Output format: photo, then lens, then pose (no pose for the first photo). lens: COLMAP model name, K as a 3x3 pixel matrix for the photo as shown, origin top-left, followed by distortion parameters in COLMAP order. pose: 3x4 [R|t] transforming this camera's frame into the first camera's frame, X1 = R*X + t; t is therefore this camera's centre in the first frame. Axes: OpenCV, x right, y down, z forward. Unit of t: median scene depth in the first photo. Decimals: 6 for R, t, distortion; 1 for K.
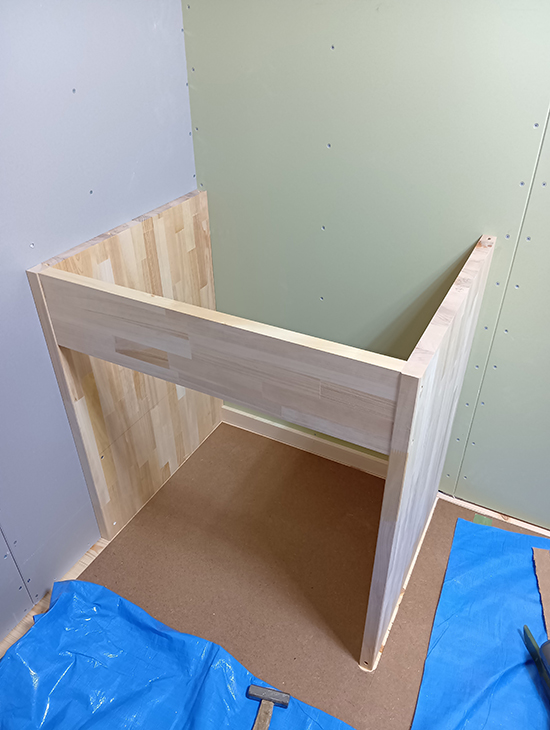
lens RADIAL K [[552.3, 0, 276.3], [0, 552.3, 366.9], [0, 0, 1]] dist [0.068550, -0.112777]
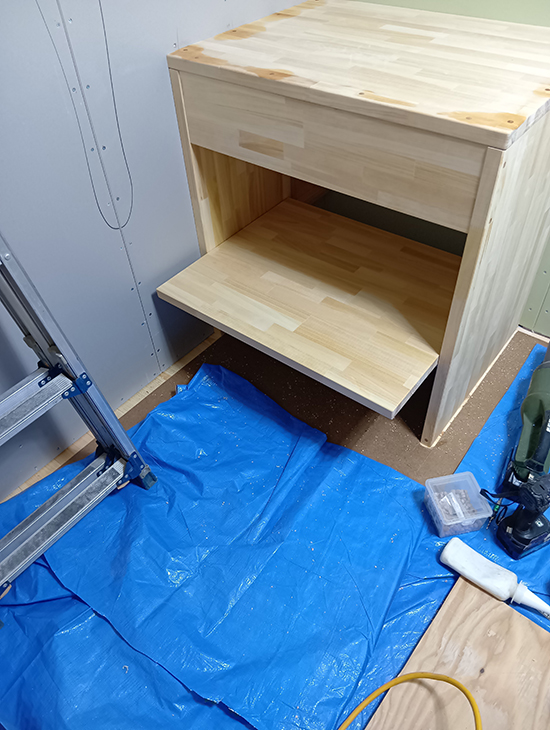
lens RADIAL K [[552.3, 0, 276.3], [0, 552.3, 366.9], [0, 0, 1]] dist [0.068550, -0.112777]
pose [[0.981680, 0.105082, -0.158938, 0.021770], [-0.072560, 0.977492, 0.198100, 0.196982], [0.176177, -0.182939, 0.967210, -0.207033]]
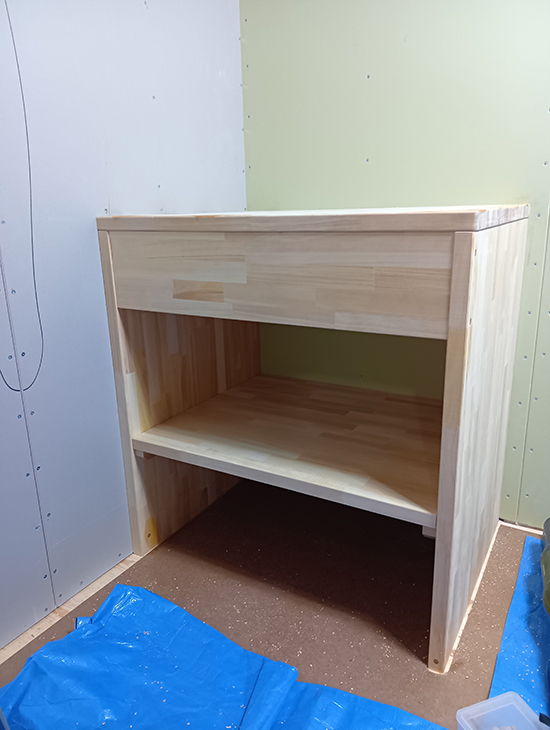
lens RADIAL K [[552.3, 0, 276.3], [0, 552.3, 366.9], [0, 0, 1]] dist [0.068550, -0.112777]
pose [[0.998744, -0.004892, -0.049855, -0.043377], [-0.010958, 0.949781, -0.312723, 0.442588], [0.048882, 0.312876, 0.948535, 0.055654]]
